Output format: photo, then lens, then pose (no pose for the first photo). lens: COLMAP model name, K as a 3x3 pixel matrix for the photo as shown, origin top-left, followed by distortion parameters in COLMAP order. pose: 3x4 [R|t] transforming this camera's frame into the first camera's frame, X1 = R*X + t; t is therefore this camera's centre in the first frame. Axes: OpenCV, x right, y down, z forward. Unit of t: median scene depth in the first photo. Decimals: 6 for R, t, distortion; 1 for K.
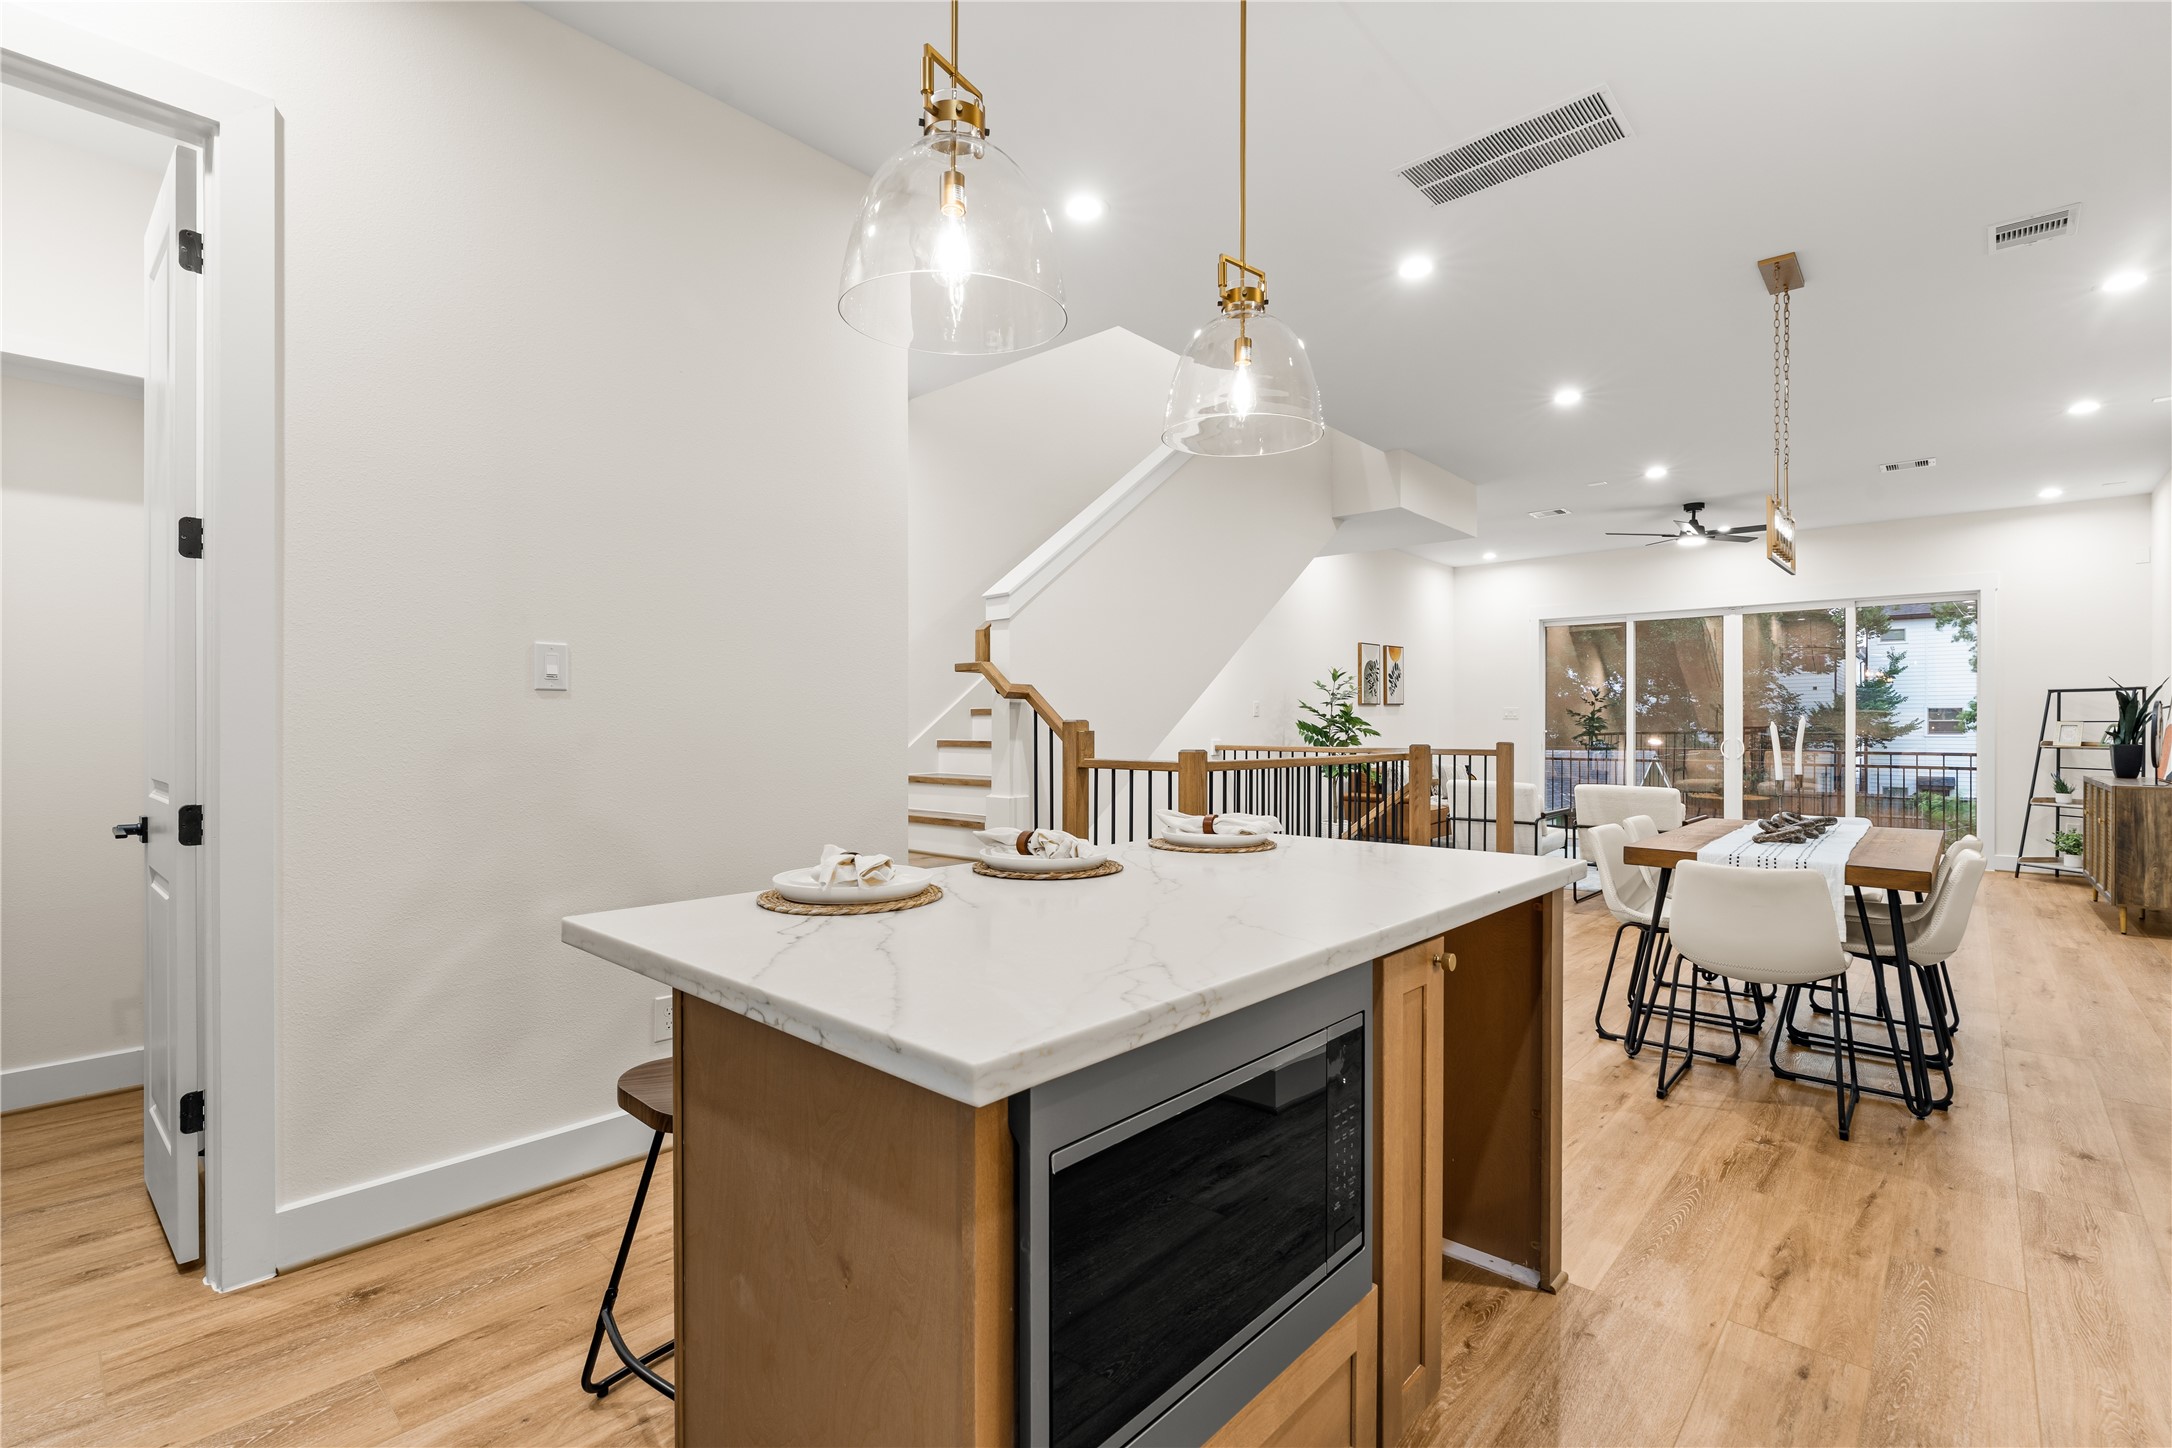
lens RADIAL K [[978.7, 0, 1086.0], [0, 978.7, 724.0], [0, 0, 1]] dist [-0.002554, 0.000189]
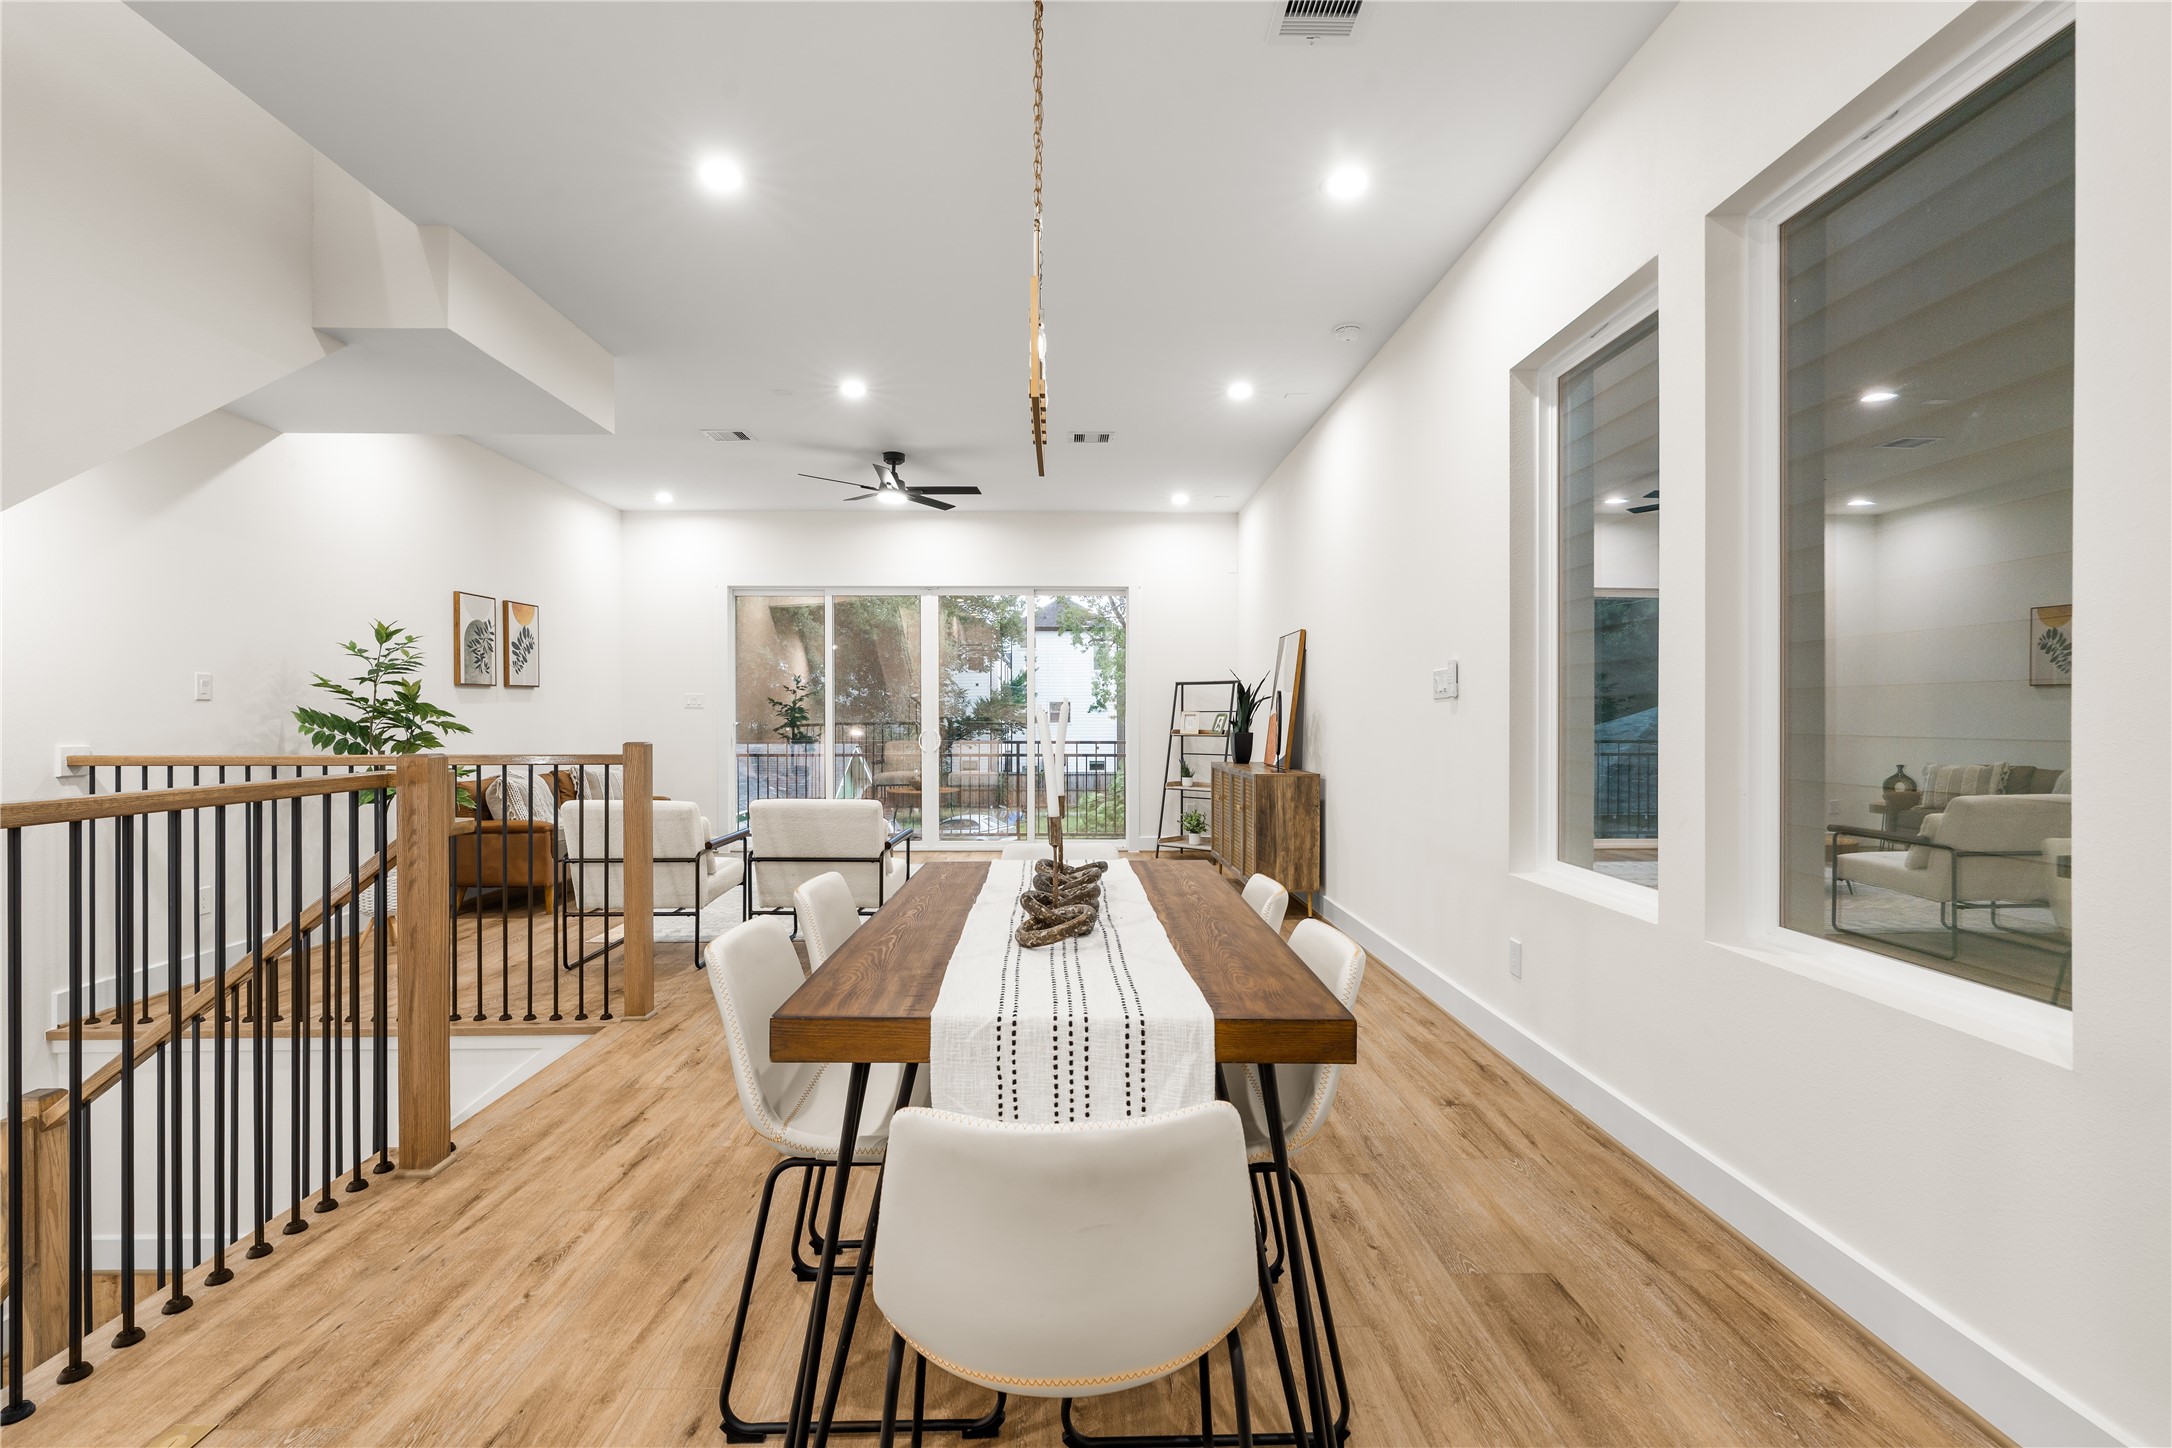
lens RADIAL K [[974.6, 0, 1086.0], [0, 974.6, 724.0], [0, 0, 1]] dist [-0.002324, 0.000699]
pose [[0.726924, -0.007337, 0.686679, 0.166361], [0.001109, 0.999954, 0.009510, 0.000937], [-0.686717, -0.006152, 0.726899, 0.278830]]
